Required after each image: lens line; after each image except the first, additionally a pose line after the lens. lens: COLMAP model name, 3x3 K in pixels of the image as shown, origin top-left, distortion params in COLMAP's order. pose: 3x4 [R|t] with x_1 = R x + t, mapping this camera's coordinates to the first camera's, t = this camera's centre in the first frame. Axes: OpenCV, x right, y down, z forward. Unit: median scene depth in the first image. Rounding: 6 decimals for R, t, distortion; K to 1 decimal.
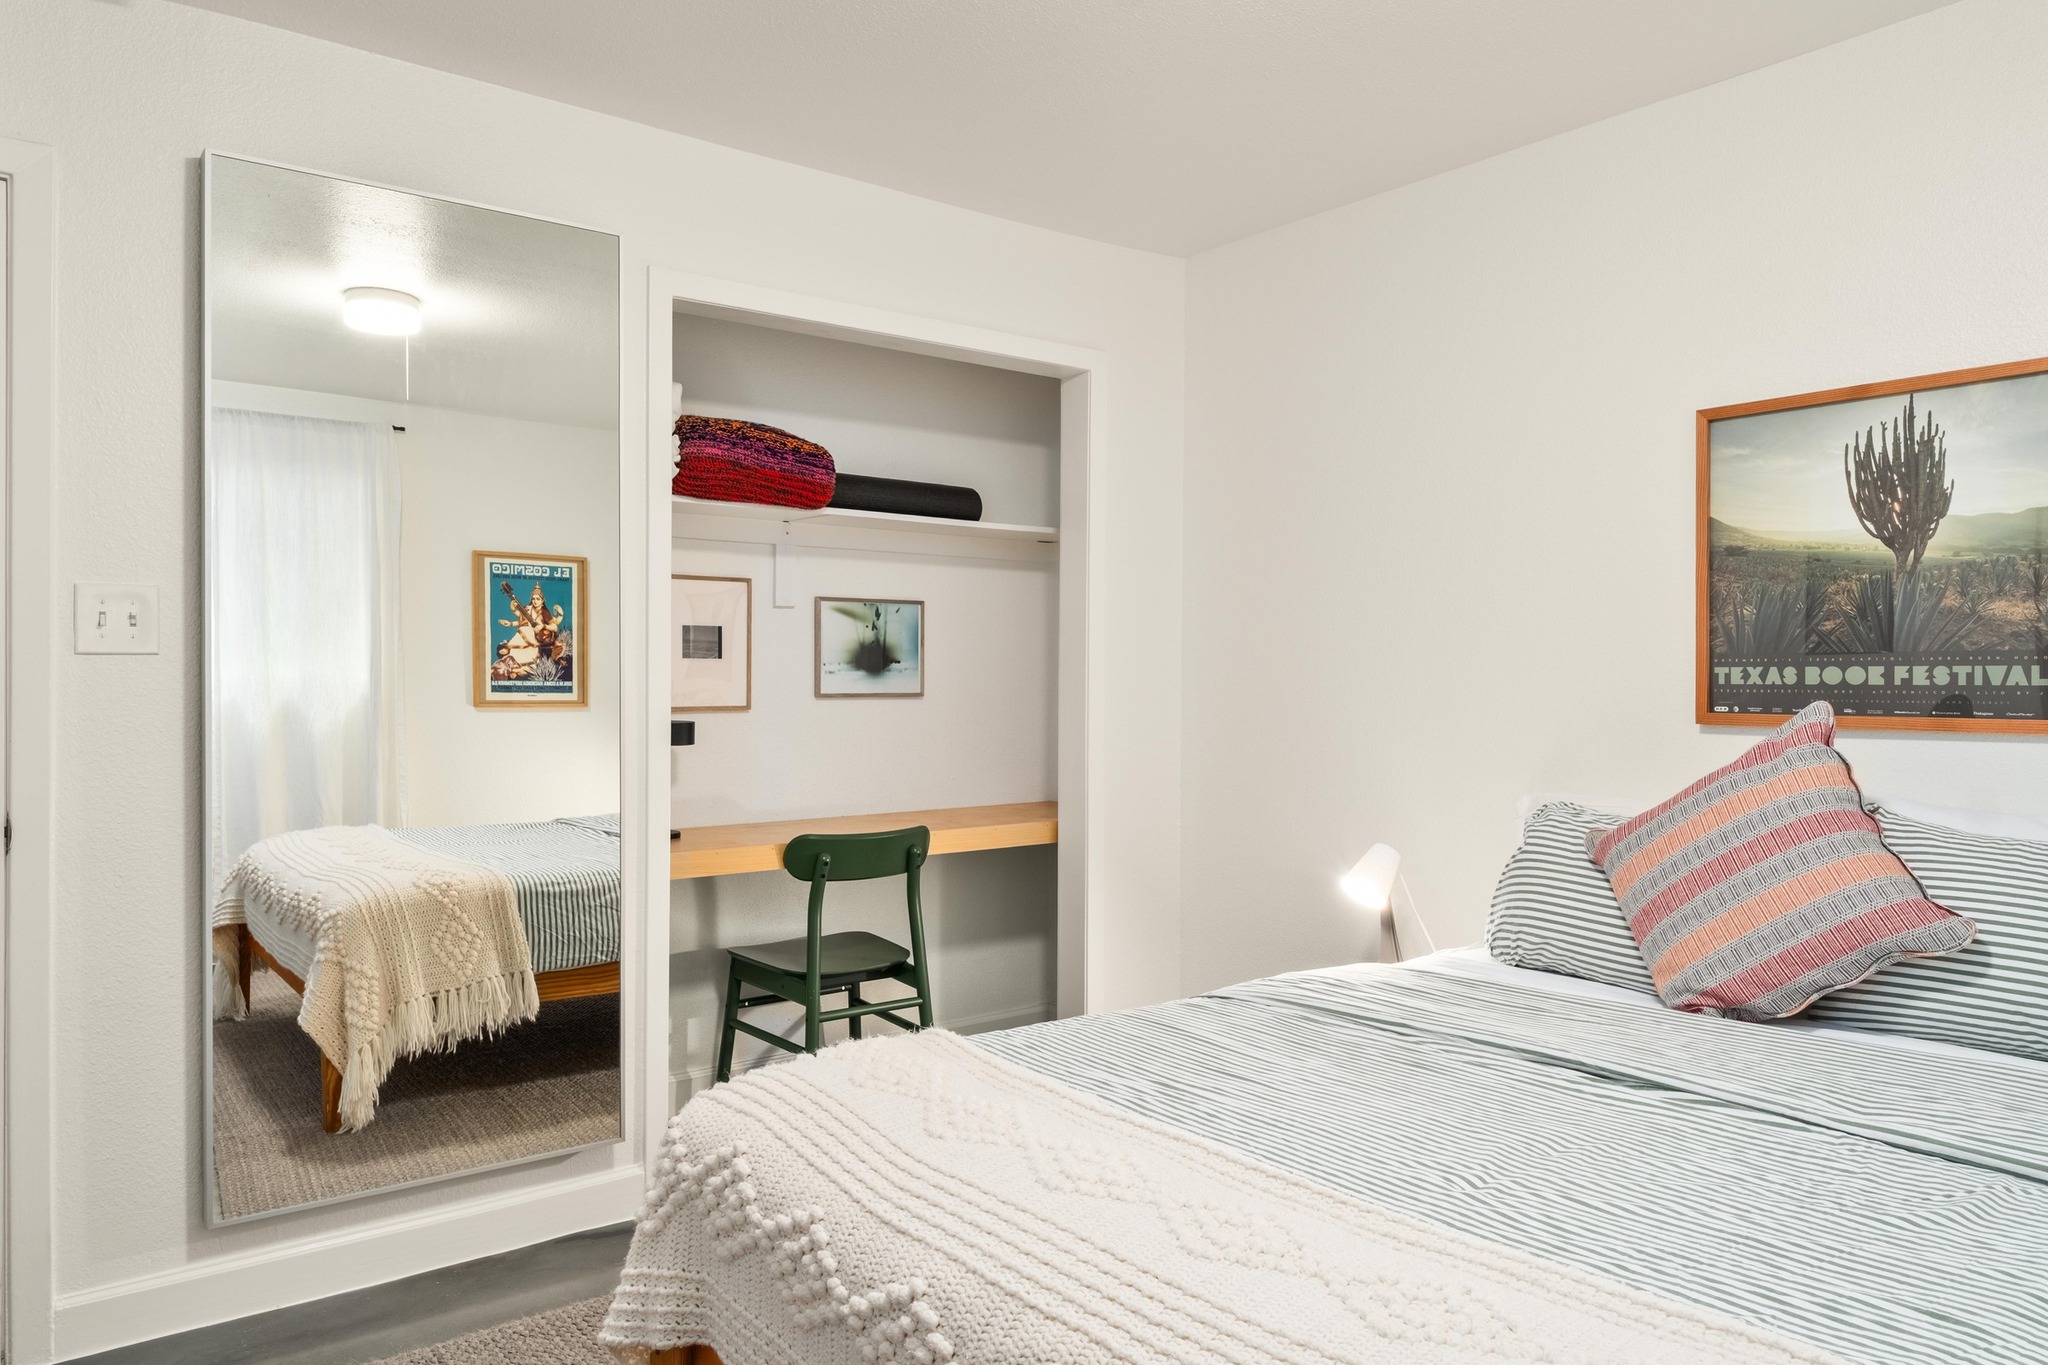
lens RADIAL K [[1395.7, 0, 1041.3], [0, 1395.7, 691.3], [0, 0, 1]] dist [-0.002129, -0.002392]
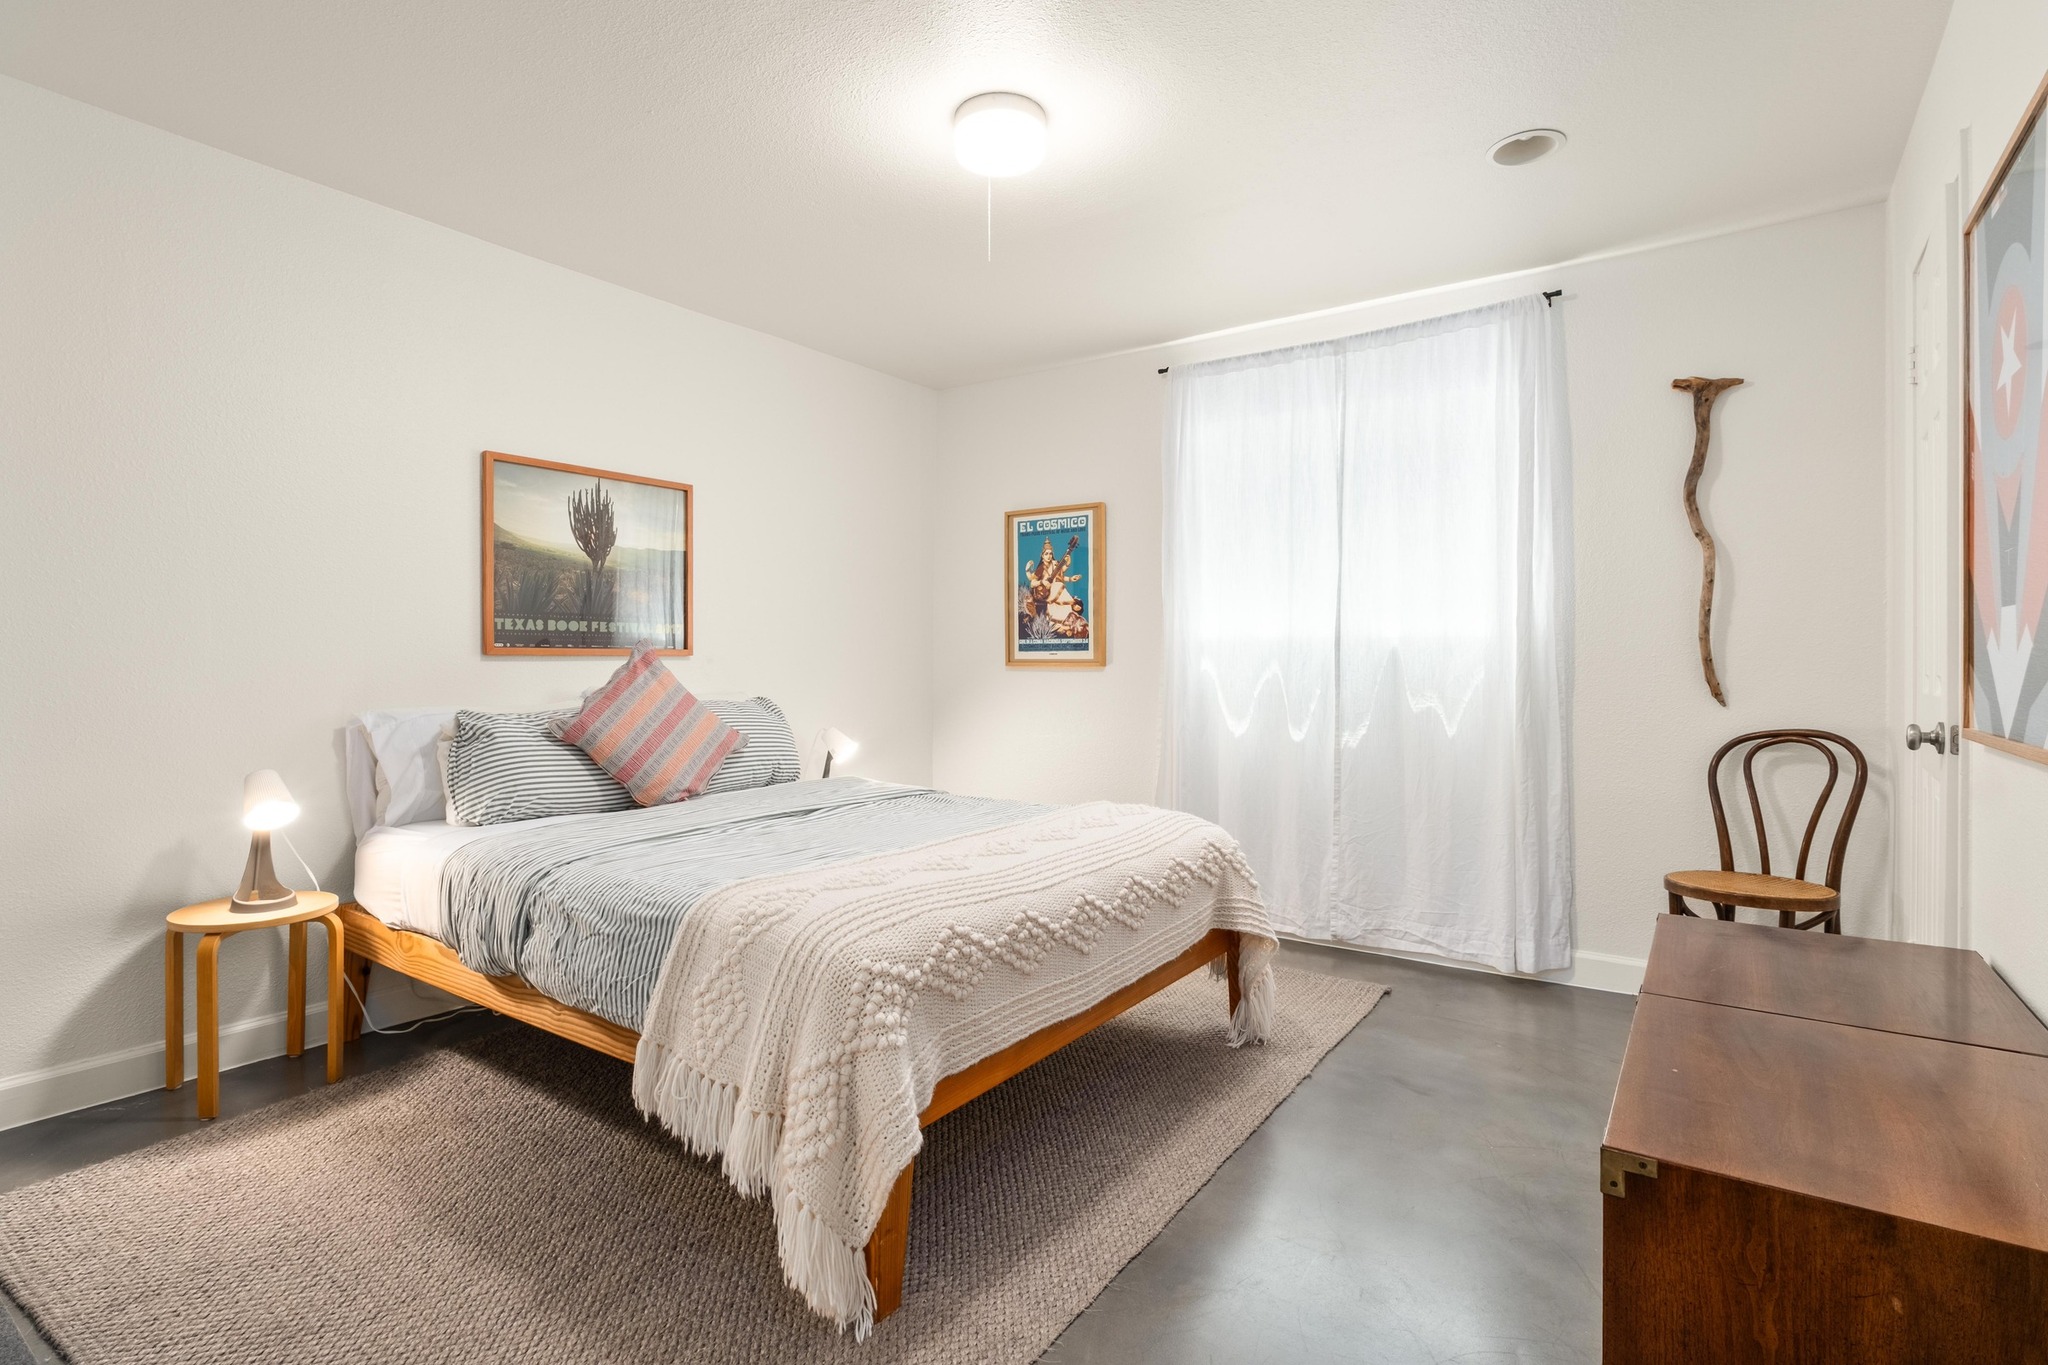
lens RADIAL K [[1014.7, 0, 1027.6], [0, 1014.7, 666.3], [0, 0, 1]] dist [0.005639, 0.000675]
pose [[-0.296098, -0.003548, 0.955151, -0.784493], [0.011867, 0.999902, 0.007393, 0.035384], [-0.955084, 0.013524, -0.296027, 0.774383]]
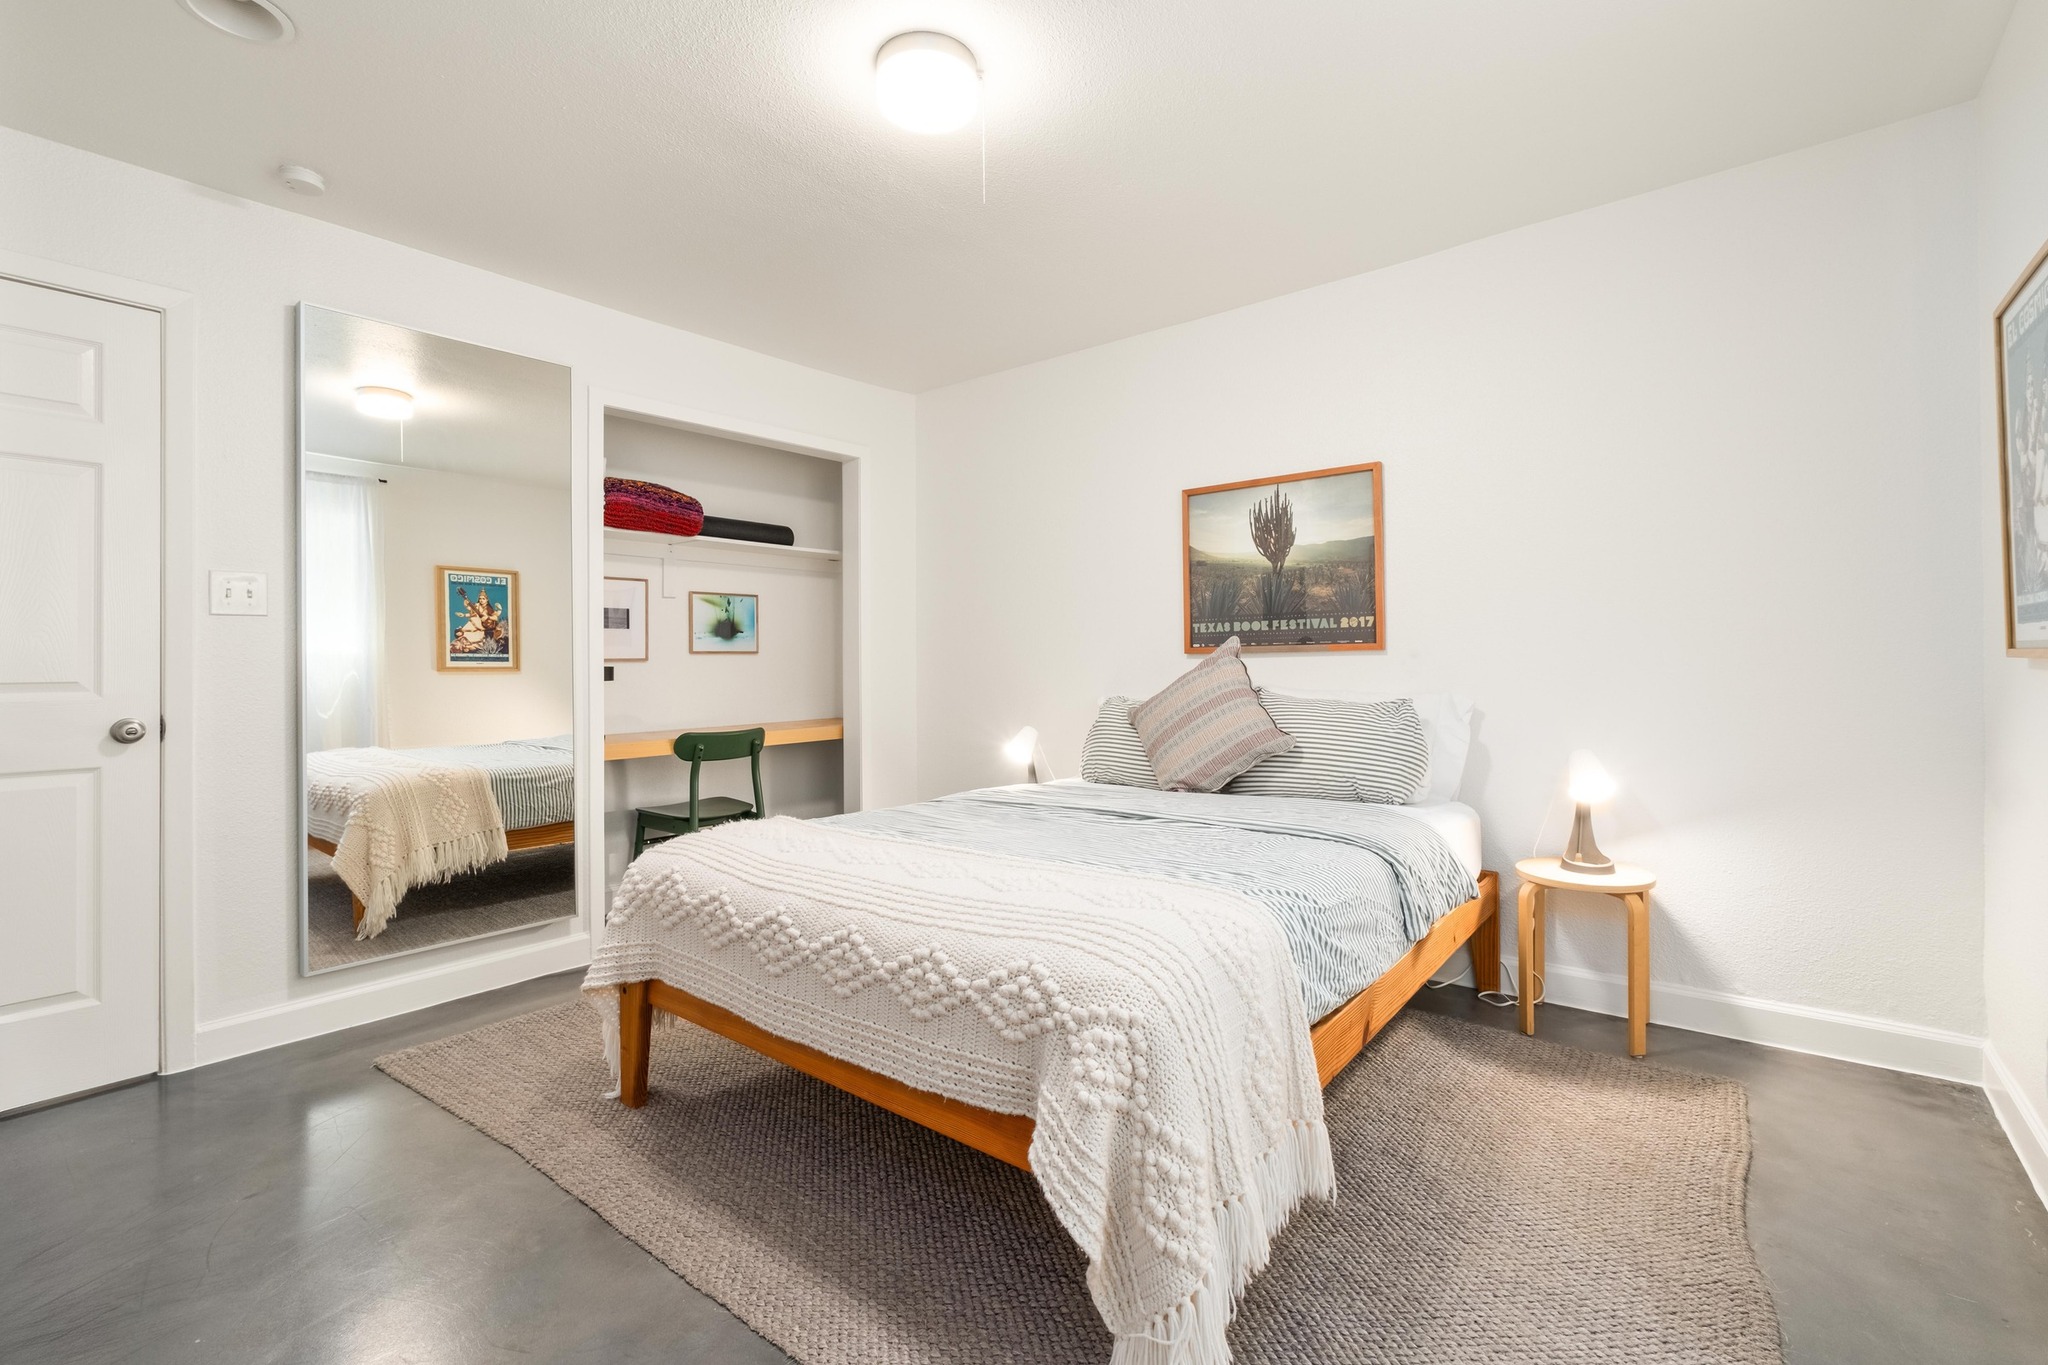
lens RADIAL K [[924.2, 0, 1033.1], [0, 924.2, 664.6], [0, 0, 1]] dist [-0.000606, 0.000843]
pose [[0.975907, -0.013391, 0.217777, -0.009666], [0.015352, 0.999855, -0.007317, 0.045048], [-0.217648, 0.010484, 0.975971, -0.195002]]
